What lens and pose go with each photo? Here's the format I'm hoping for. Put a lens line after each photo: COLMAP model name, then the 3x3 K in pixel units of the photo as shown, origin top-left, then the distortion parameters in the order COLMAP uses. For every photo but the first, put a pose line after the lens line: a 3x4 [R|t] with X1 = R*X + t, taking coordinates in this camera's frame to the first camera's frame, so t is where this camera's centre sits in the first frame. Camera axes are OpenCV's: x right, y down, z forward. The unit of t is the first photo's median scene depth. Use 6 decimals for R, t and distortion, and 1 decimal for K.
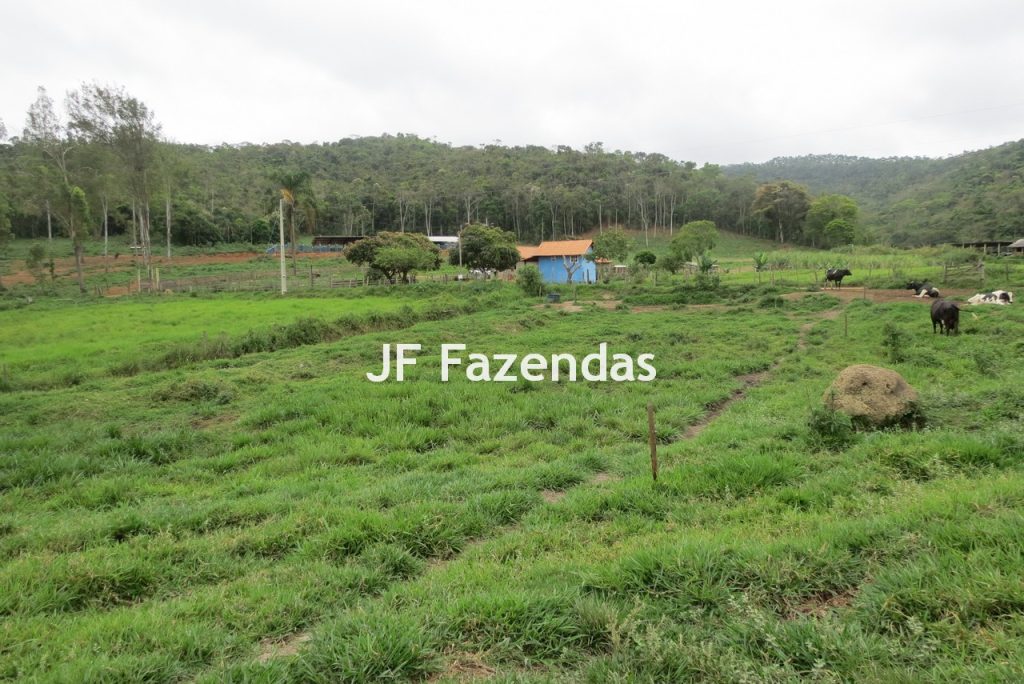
lens RADIAL K [[726.3, 0, 510.8], [0, 726.3, 344.1], [0, 0, 1]] dist [-0.040192, 0.023408]
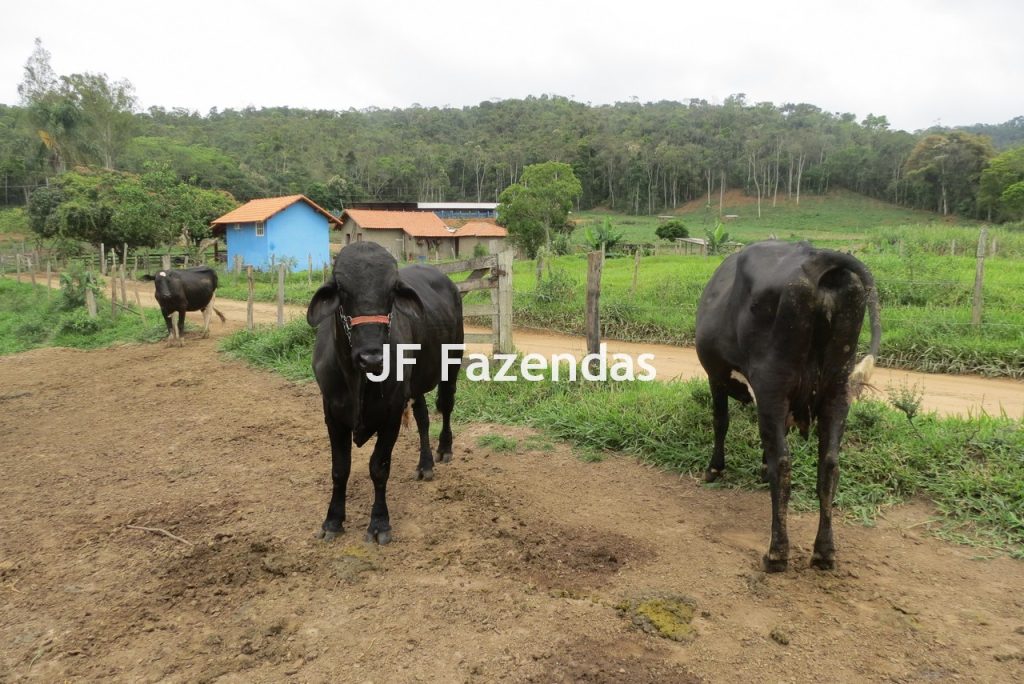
lens RADIAL K [[726.3, 0, 512.2], [0, 726.3, 344.3], [0, 0, 1]] dist [-0.040192, 0.023408]
pose [[0.964749, 0.055188, -0.257320, 0.143327], [-0.045165, 0.997979, 0.044709, -0.020754], [0.259267, -0.031511, 0.965292, 0.169651]]
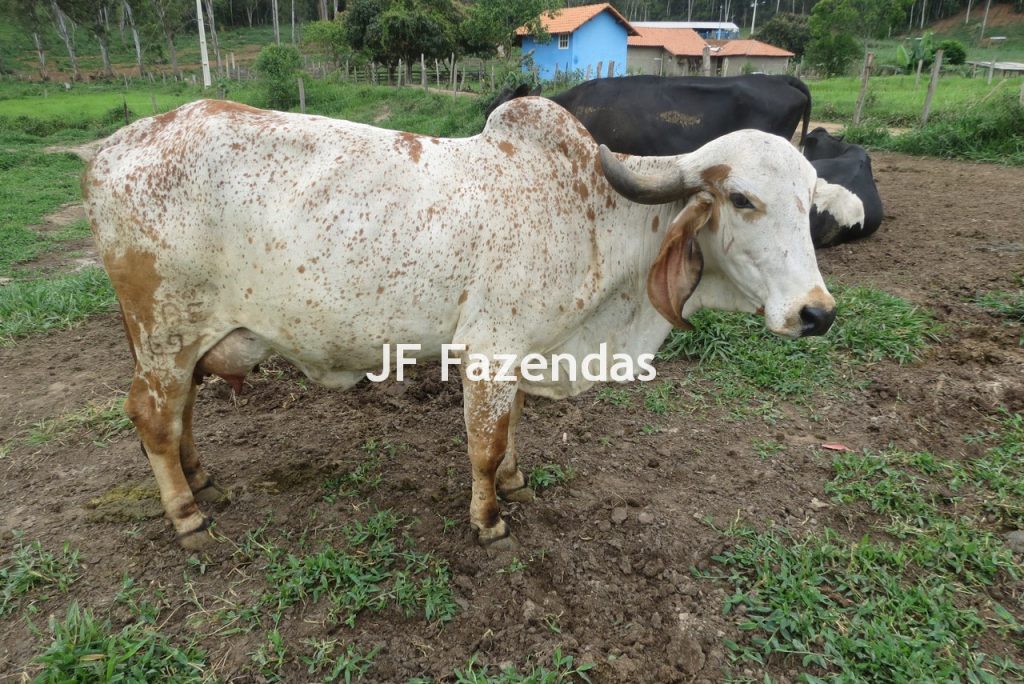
lens RADIAL K [[726.3, 0, 510.0], [0, 726.3, 340.2], [0, 0, 1]] dist [-0.040192, 0.023408]
pose [[0.876495, 0.192803, -0.441116, 0.113051], [-0.073080, 0.958968, 0.273935, -0.015744], [0.475832, -0.207866, 0.854620, 0.156901]]
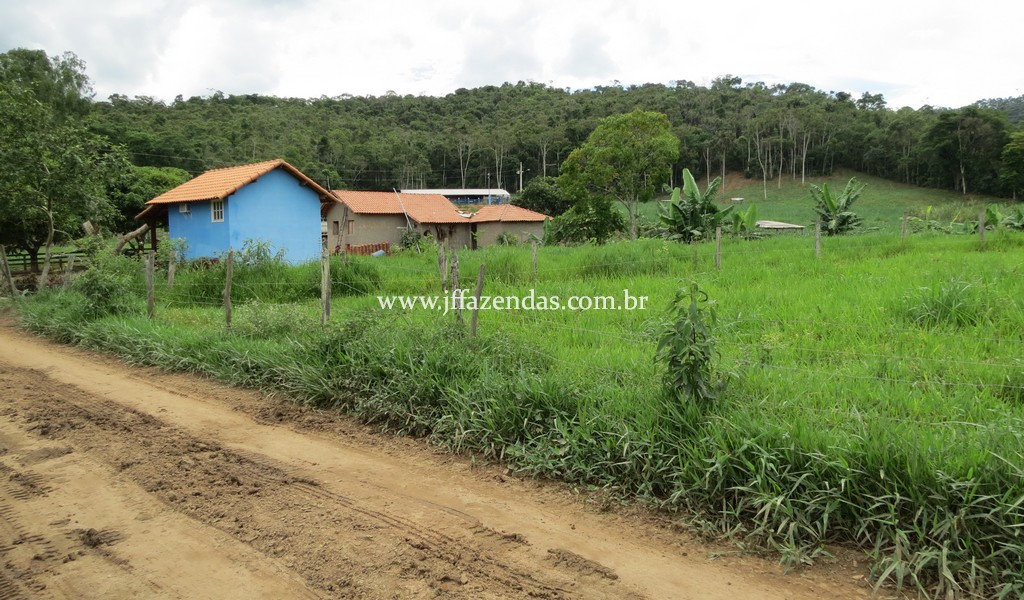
lens RADIAL K [[728.0, 0, 512.6], [0, 728.0, 296.4], [0, 0, 1]] dist [-0.033137, 0.015953]
pose [[0.974431, 0.022968, -0.223511, 0.107512], [-0.025229, 0.999655, -0.007267, -0.024939], [0.223267, 0.012720, 0.974674, 0.225245]]
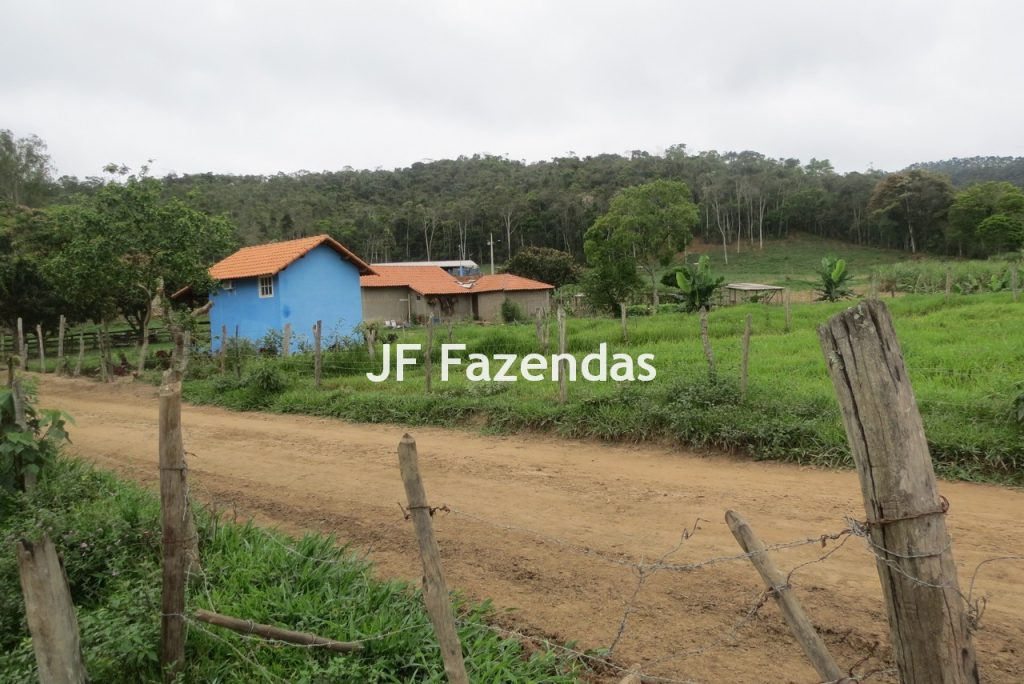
lens RADIAL K [[726.3, 0, 513.2], [0, 726.3, 345.9], [0, 0, 1]] dist [-0.040192, 0.023408]
pose [[0.986259, -0.017740, -0.164251, 0.092962], [0.011870, 0.999258, -0.036653, -0.023840], [0.164779, 0.034200, 0.985737, 0.218155]]
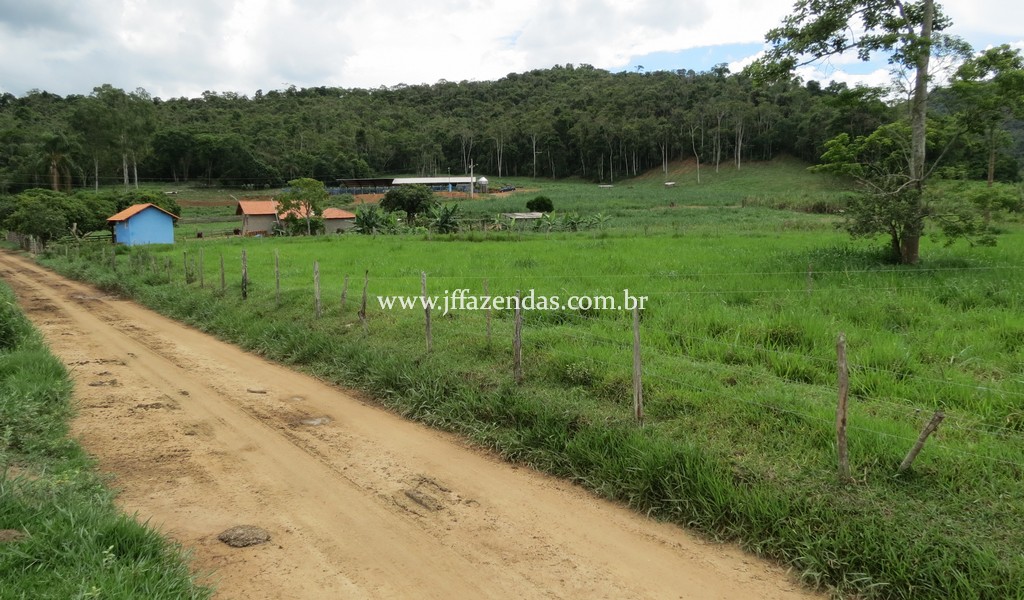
lens RADIAL K [[728.0, 0, 512.1], [0, 728.0, 296.8], [0, 0, 1]] dist [-0.033137, 0.015953]
pose [[0.933782, 0.045549, -0.354933, 0.306100], [-0.033769, 0.998656, 0.039317, -0.025365], [0.356247, -0.024728, 0.934065, 0.094940]]
